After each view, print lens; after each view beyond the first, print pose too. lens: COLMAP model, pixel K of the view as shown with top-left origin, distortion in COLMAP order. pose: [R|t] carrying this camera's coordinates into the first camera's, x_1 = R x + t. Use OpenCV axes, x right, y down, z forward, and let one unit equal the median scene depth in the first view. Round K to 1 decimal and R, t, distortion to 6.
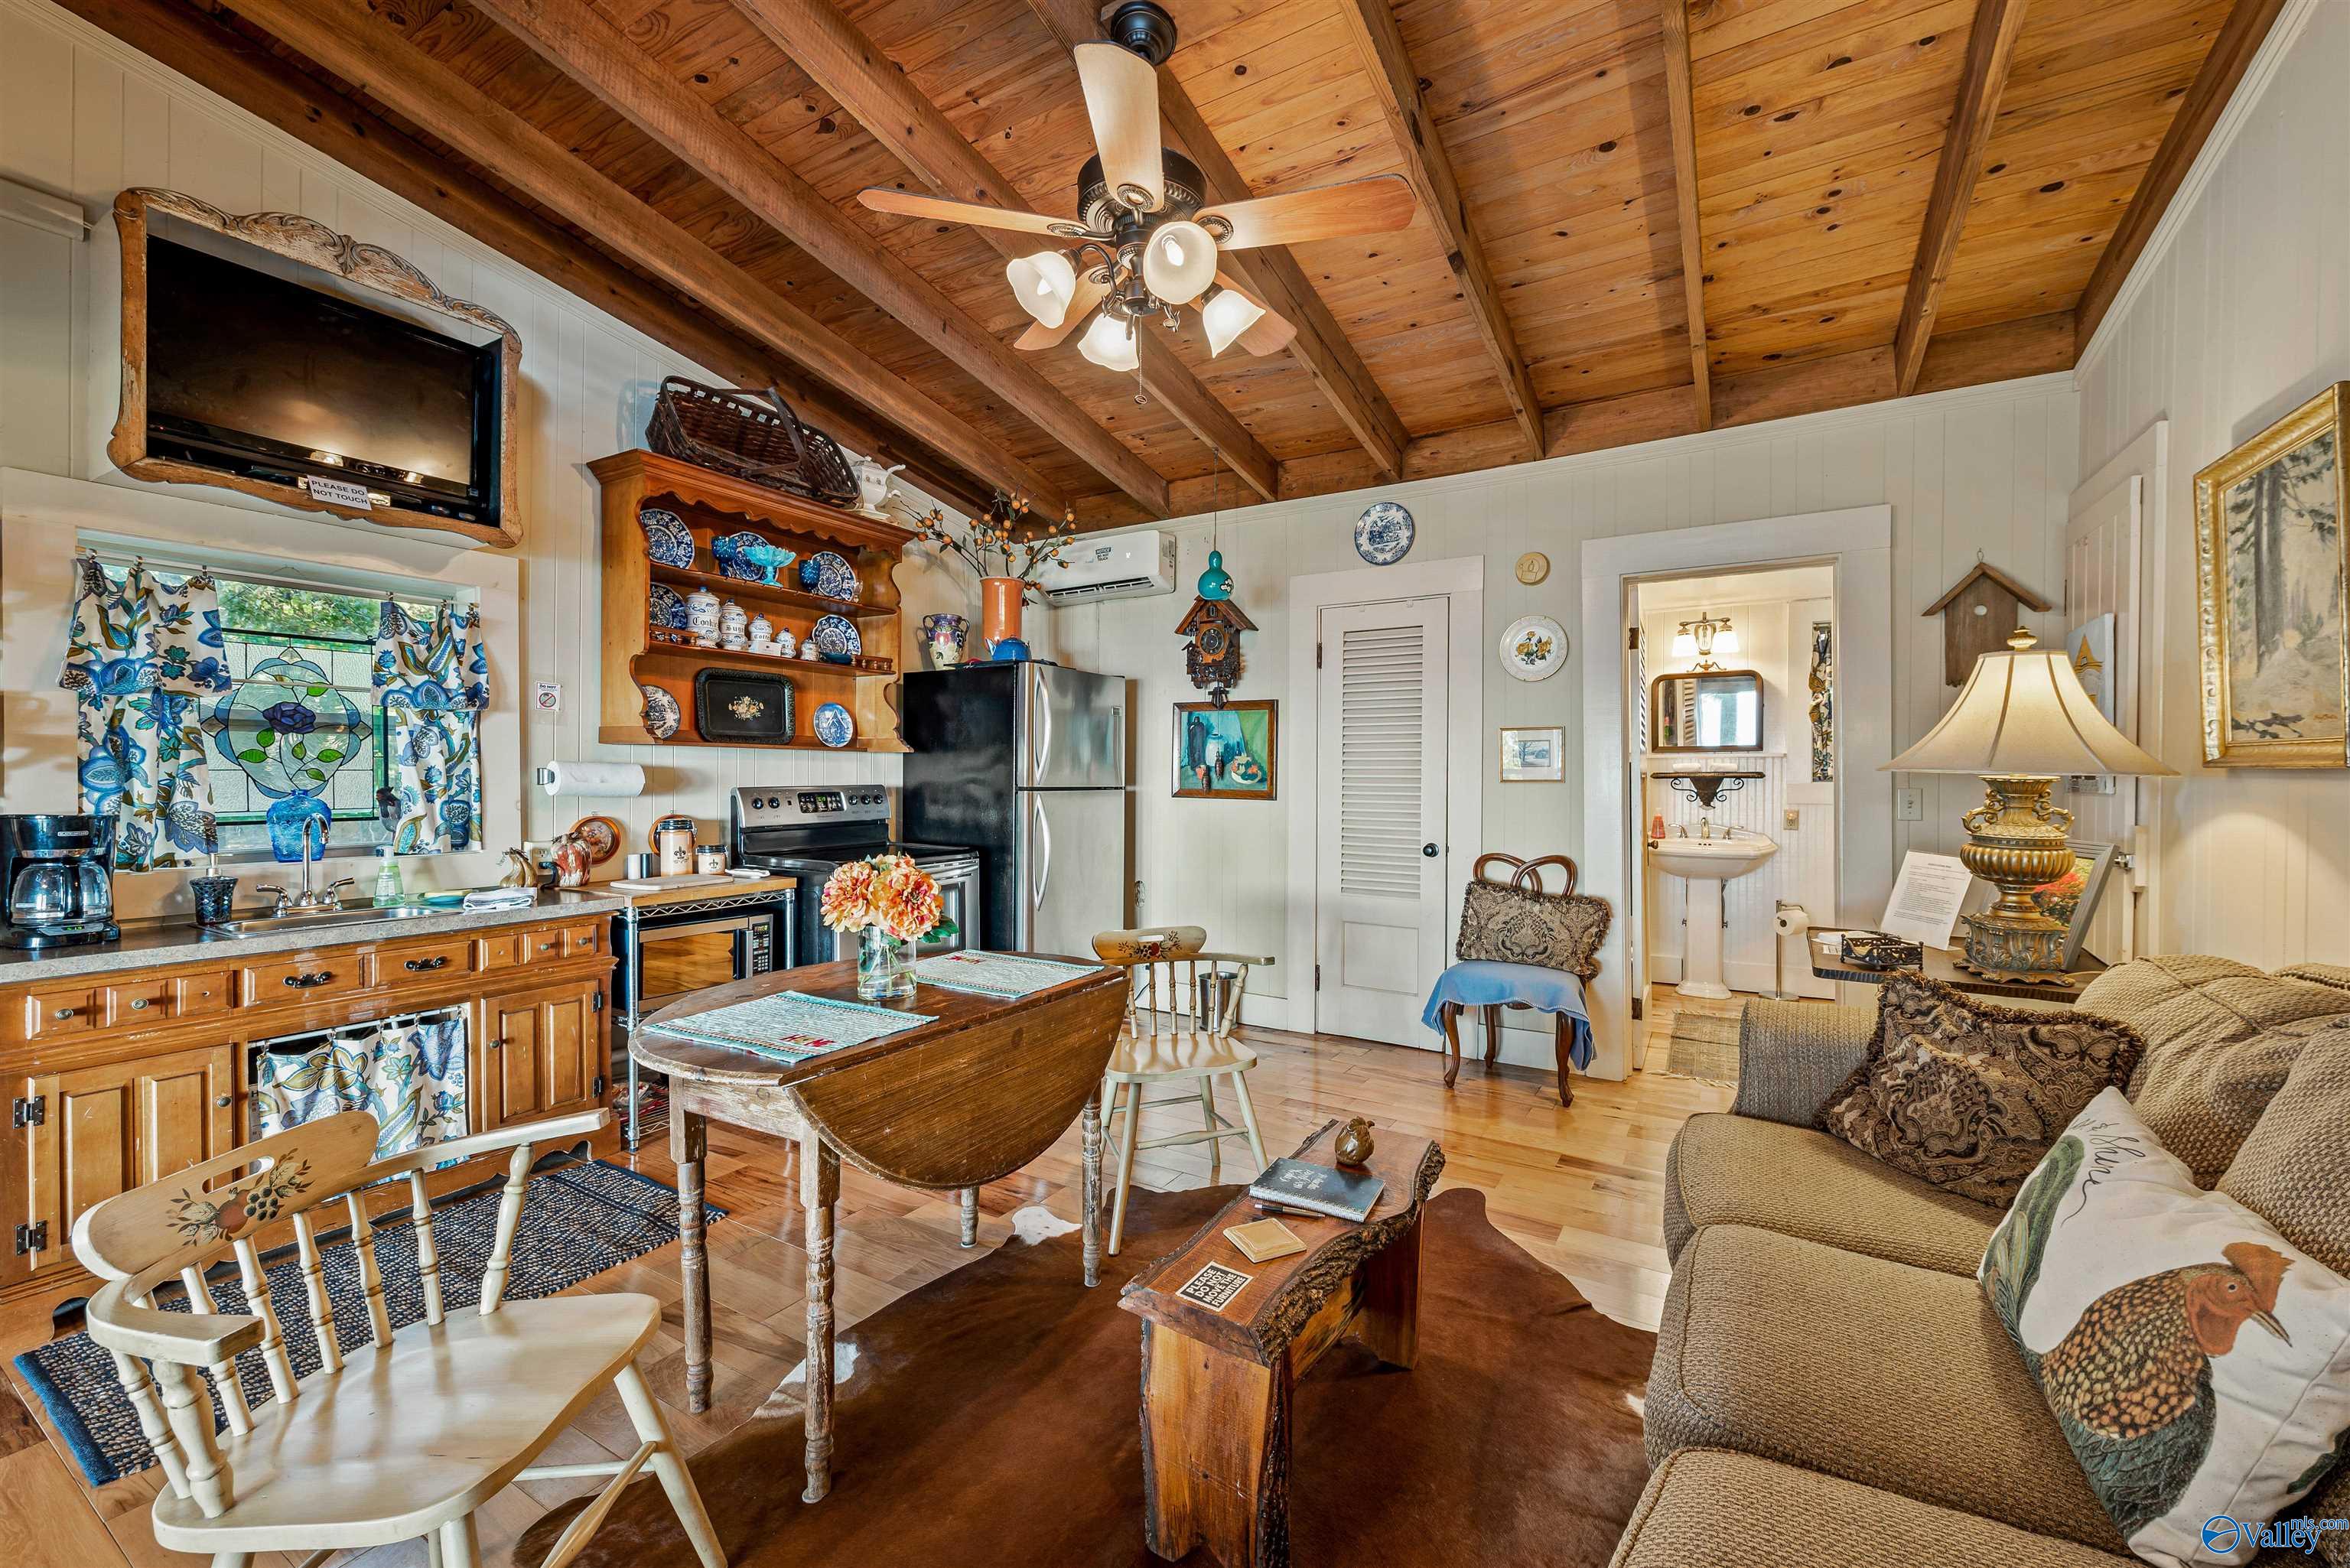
lens RADIAL K [[925.1, 0, 1190.9], [0, 925.1, 784.3], [0, 0, 1]] dist [0.007861, -0.004499]
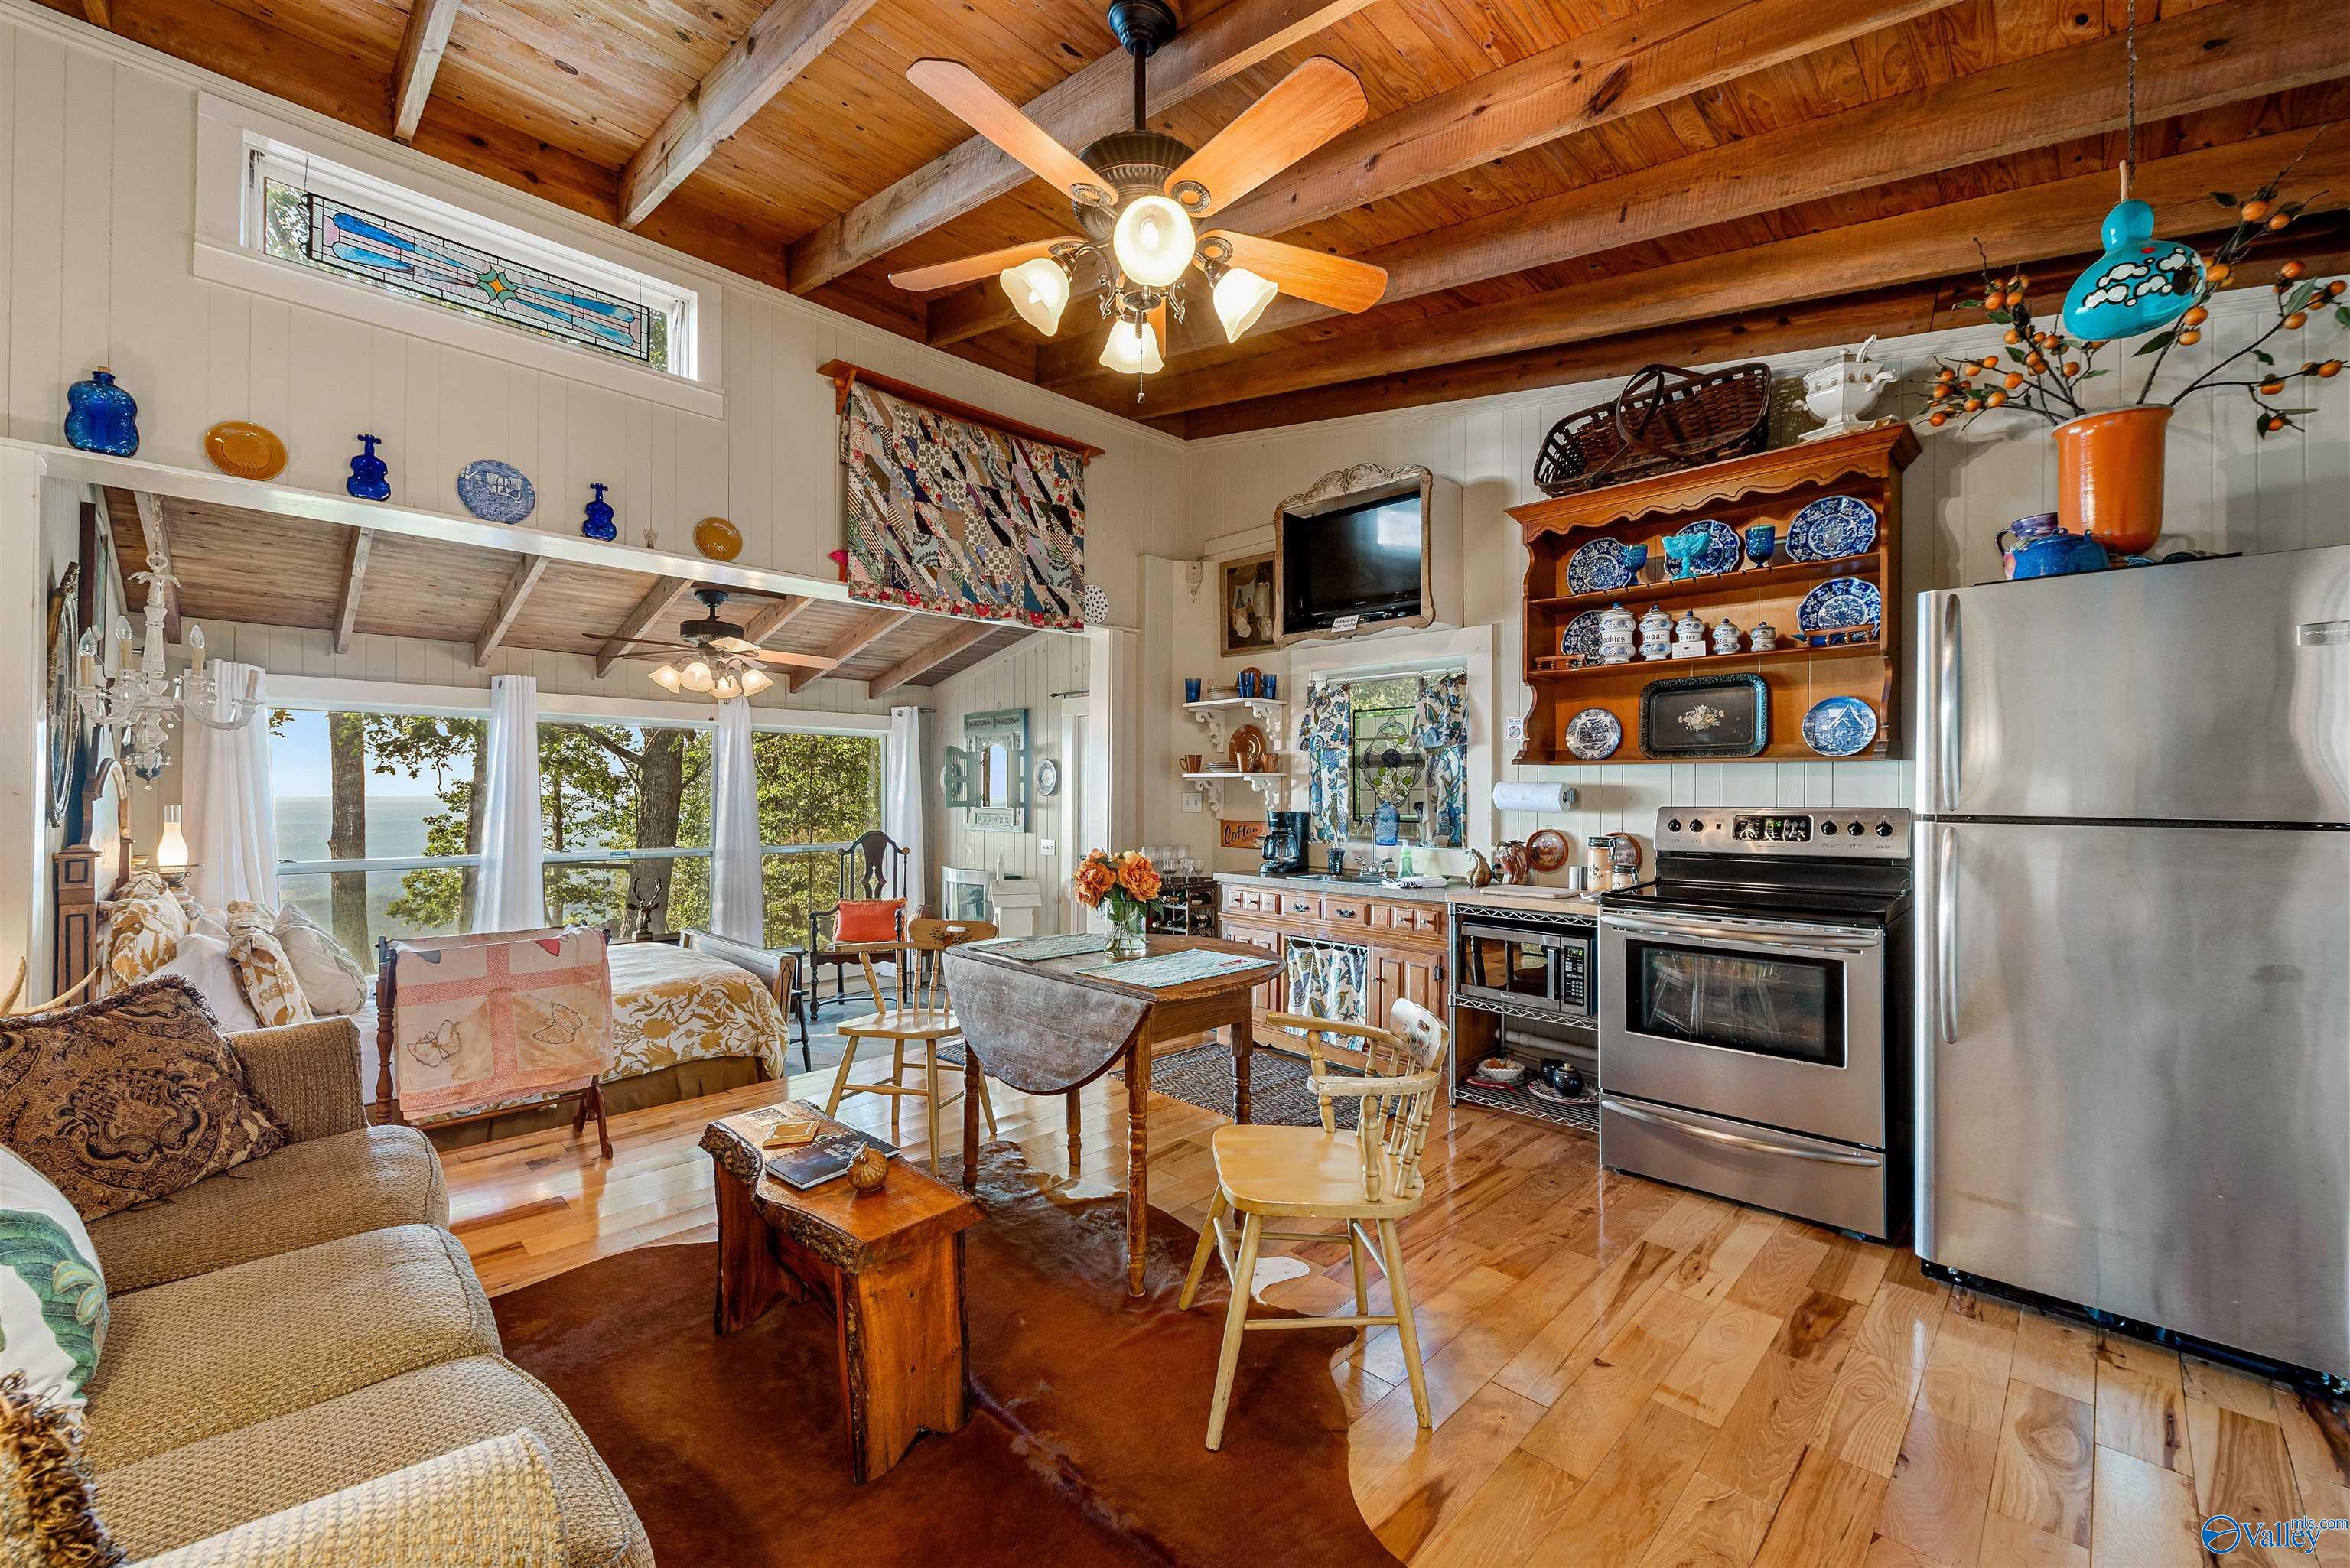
lens RADIAL K [[925.1, 0, 1190.9], [0, 925.1, 784.3], [0, 0, 1]] dist [0.007861, -0.004499]
pose [[-0.239200, -0.012266, -0.970893, 0.599815], [-0.014282, 0.999856, -0.009113, -0.004678], [0.970865, 0.011687, -0.239341, 0.885168]]
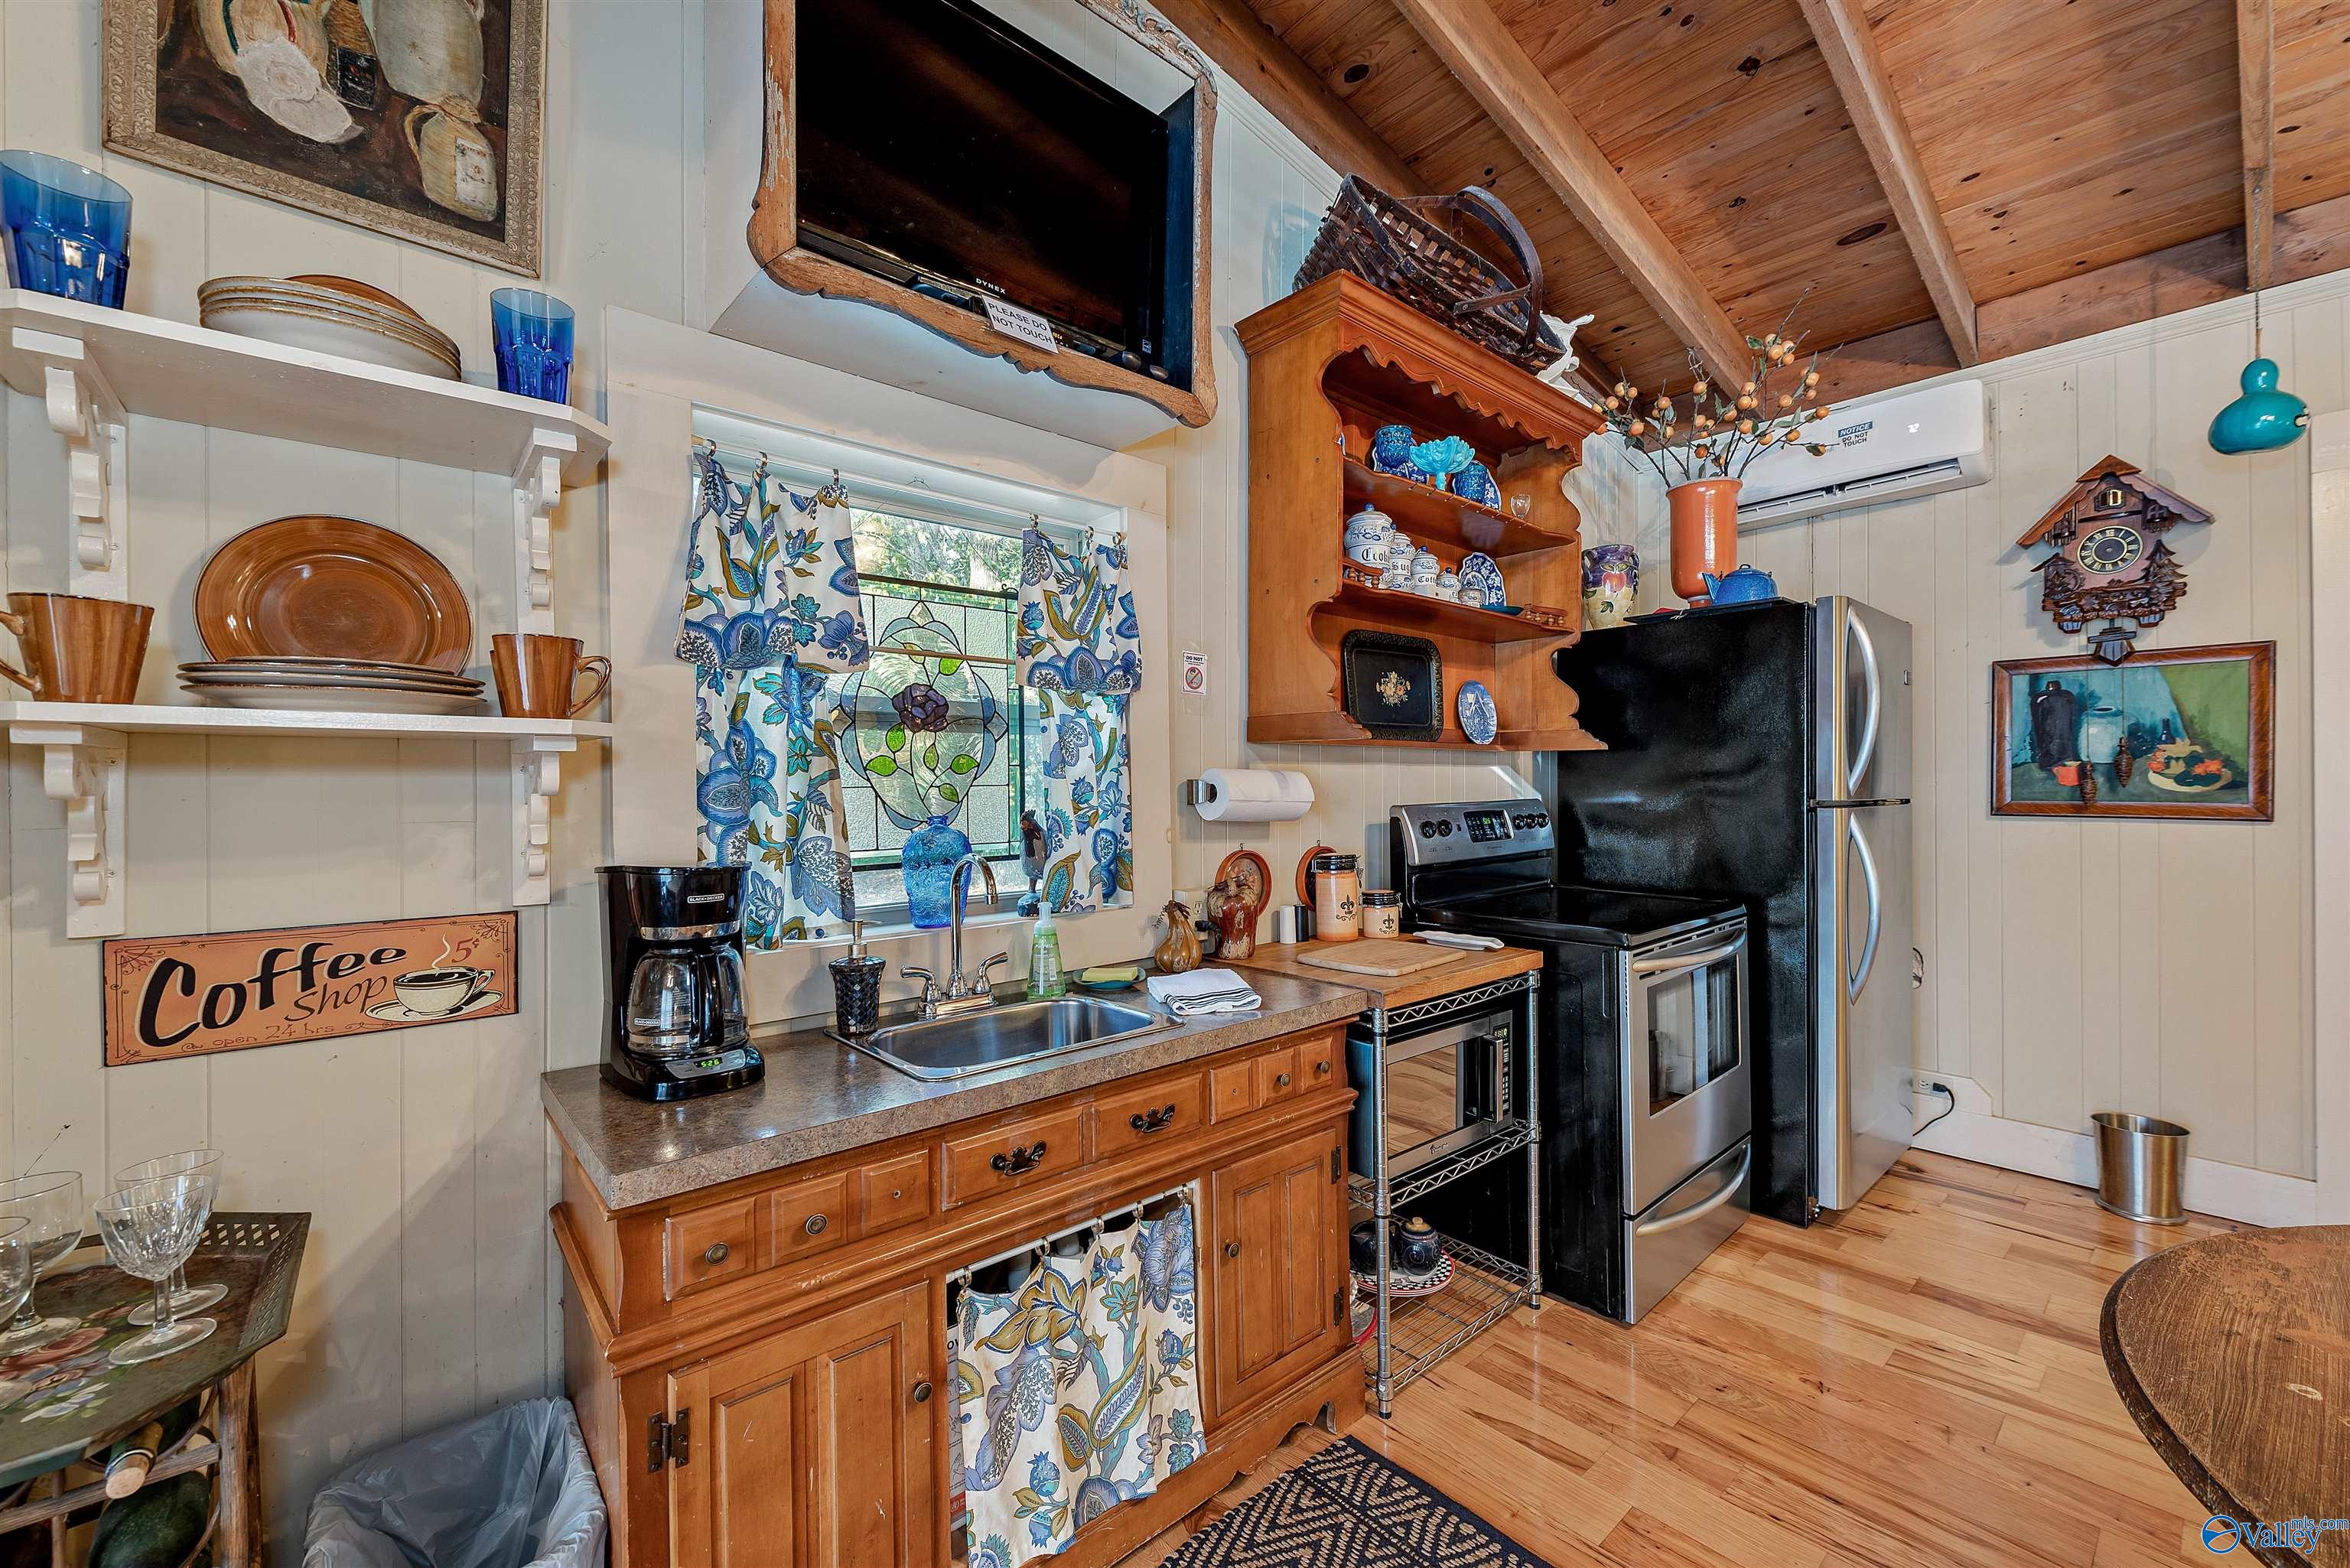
lens RADIAL K [[944.9, 0, 1194.2], [0, 944.9, 790.4], [0, 0, 1]] dist [0.002191, -0.000467]
pose [[0.951427, -0.011349, -0.307667, -0.486892], [0.009843, 0.999931, -0.006448, -0.005254], [0.307718, 0.003107, 0.951472, 0.352066]]
